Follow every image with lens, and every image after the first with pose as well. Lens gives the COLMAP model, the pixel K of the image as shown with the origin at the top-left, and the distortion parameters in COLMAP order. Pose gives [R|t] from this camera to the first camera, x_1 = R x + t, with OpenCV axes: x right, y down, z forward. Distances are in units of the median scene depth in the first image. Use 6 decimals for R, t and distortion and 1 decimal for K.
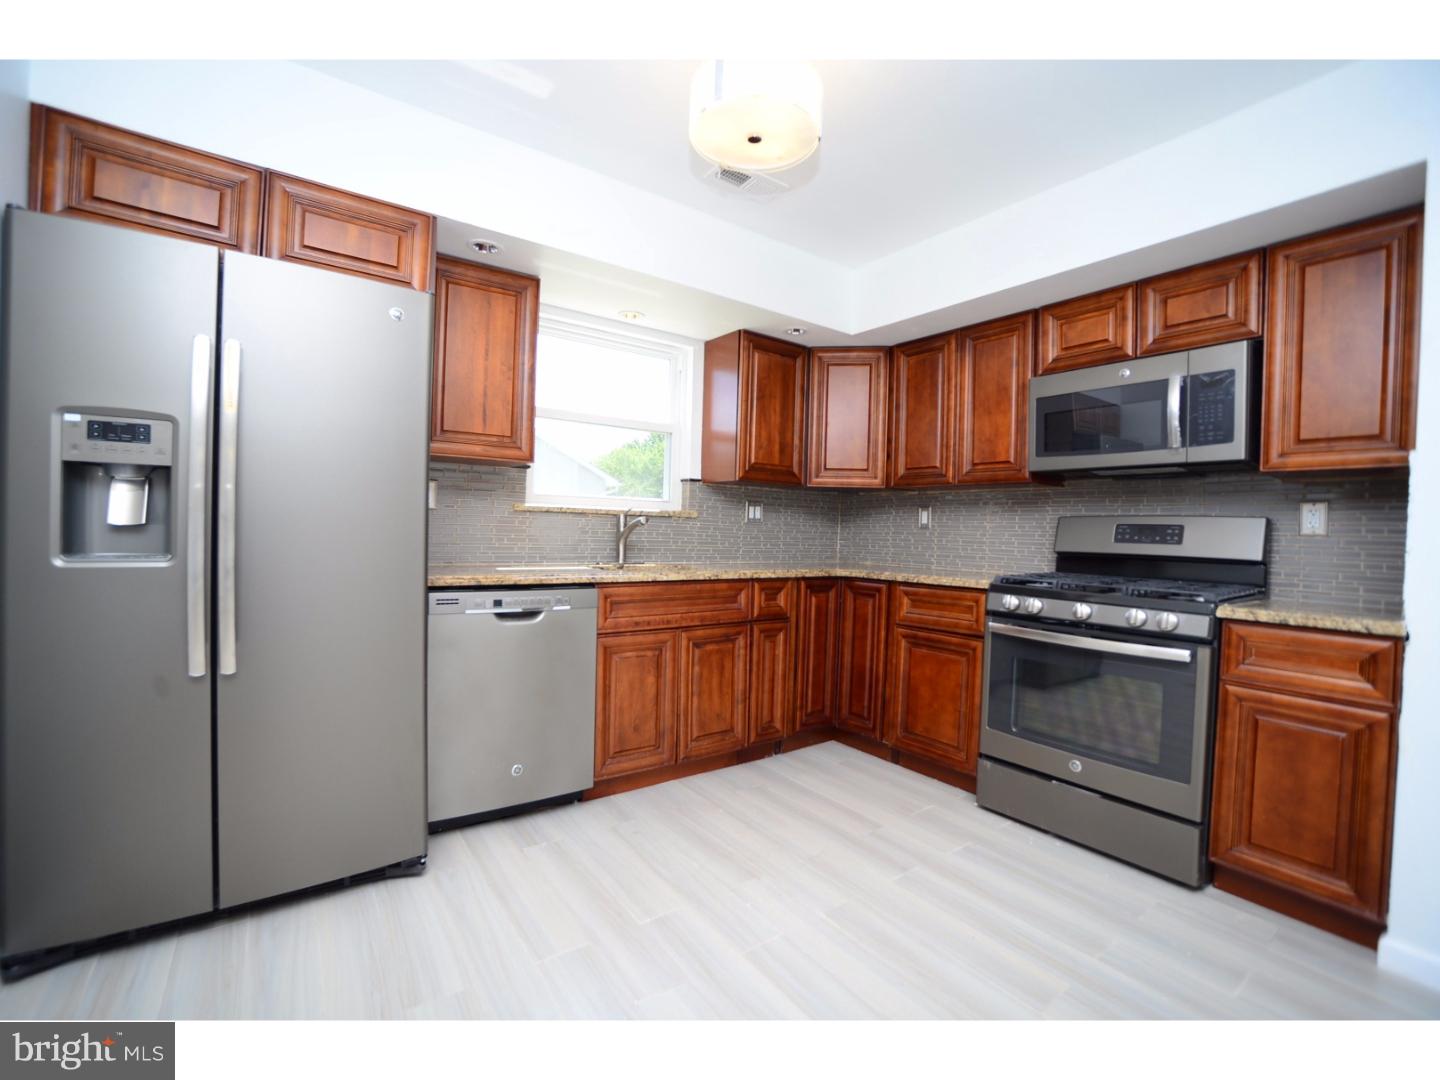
lens RADIAL K [[627.1, 0, 713.9], [0, 627.1, 541.3], [0, 0, 1]] dist [-0.047497, 0.011535]
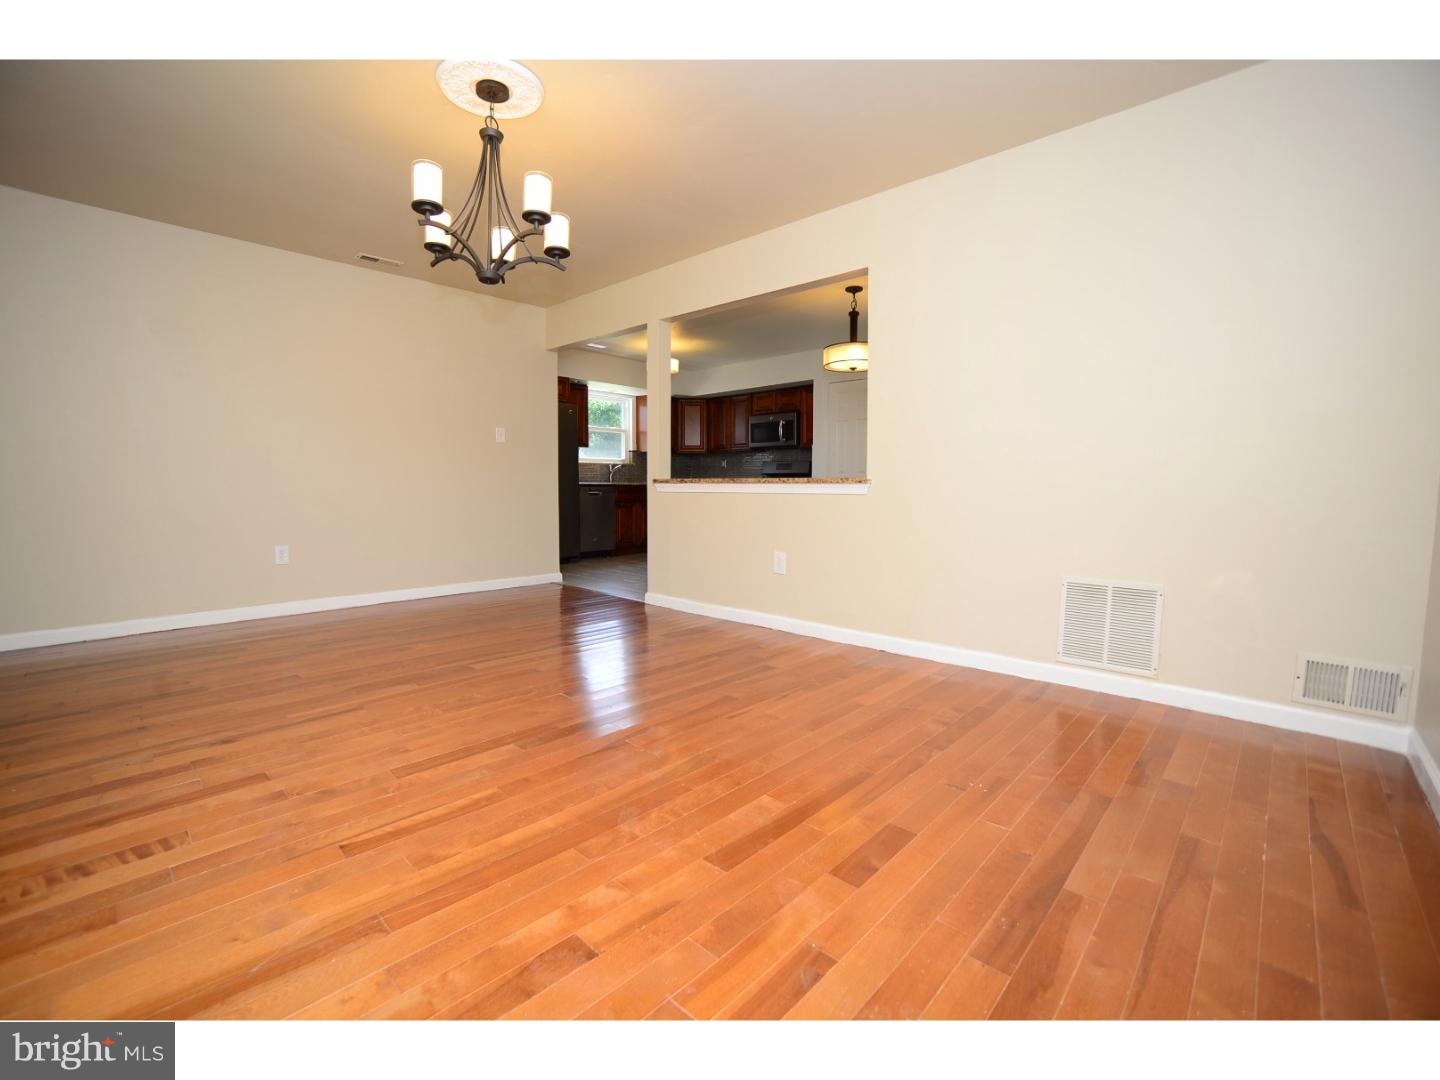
lens RADIAL K [[627.1, 0, 707.5], [0, 627.1, 542.6], [0, 0, 1]] dist [-0.047497, 0.011535]
pose [[0.981317, -0.042653, 0.187609, -0.327455], [0.029589, 0.996973, 0.071893, 0.139848], [-0.190108, -0.064999, 0.979609, -2.235533]]
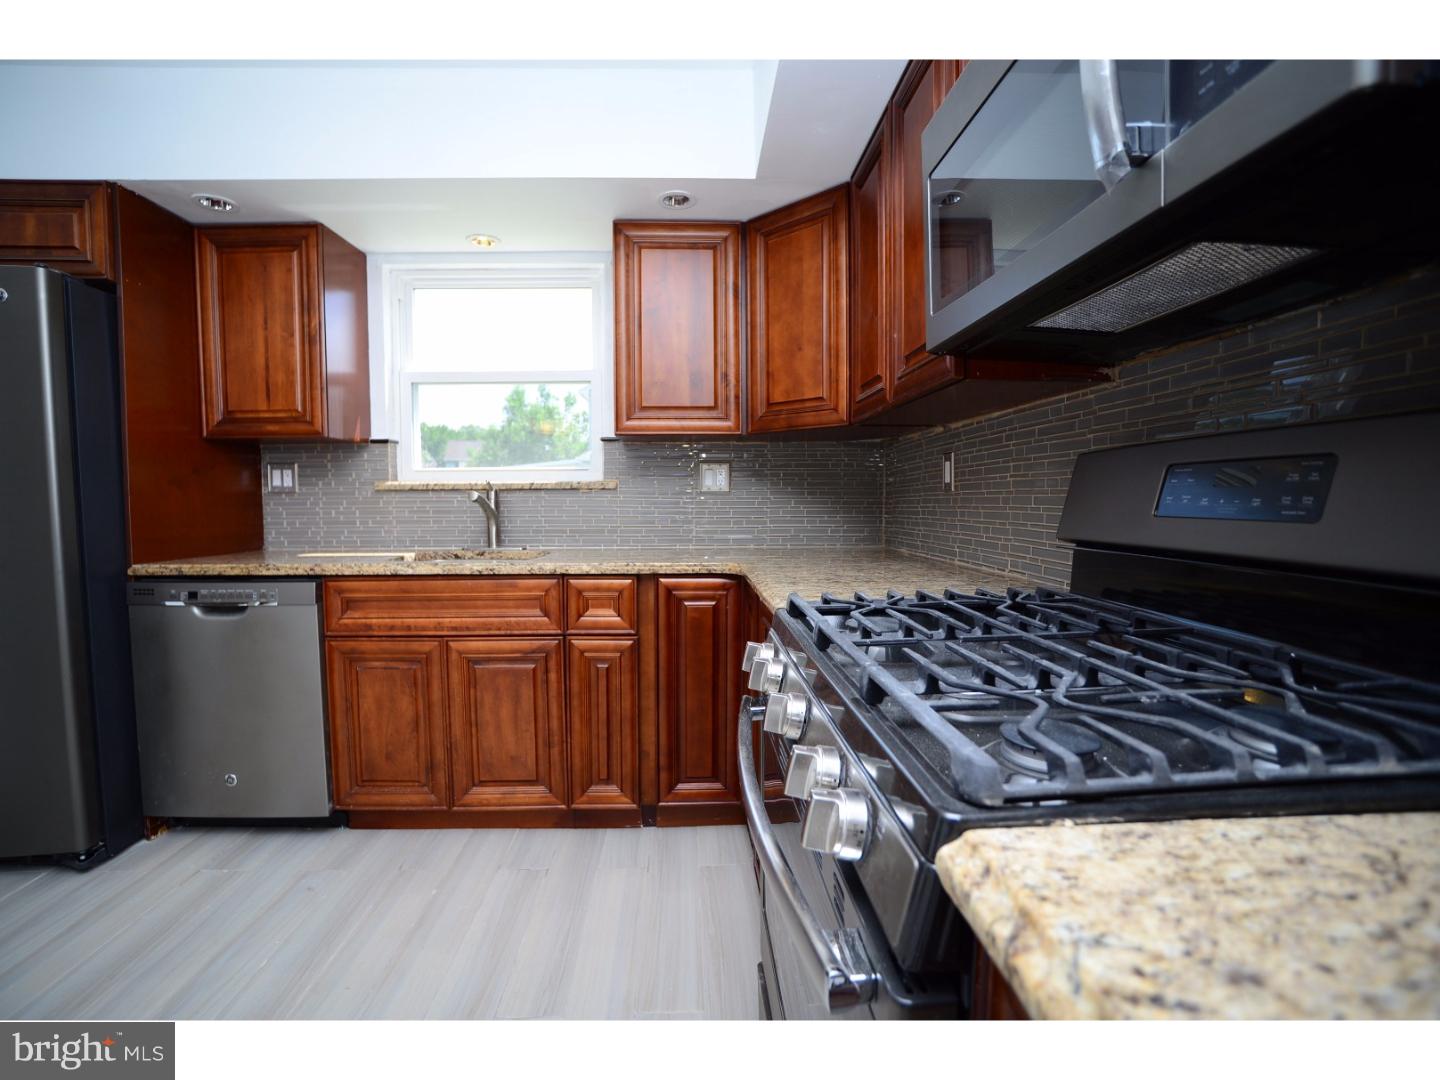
lens RADIAL K [[627.1, 0, 711.5], [0, 627.1, 536.2], [0, 0, 1]] dist [-0.047497, 0.011535]
pose [[0.829733, 0.003040, -0.558153, 0.687408], [0.016521, 0.999413, 0.030002, -0.001286], [0.557917, -0.034115, 0.829196, 0.602429]]
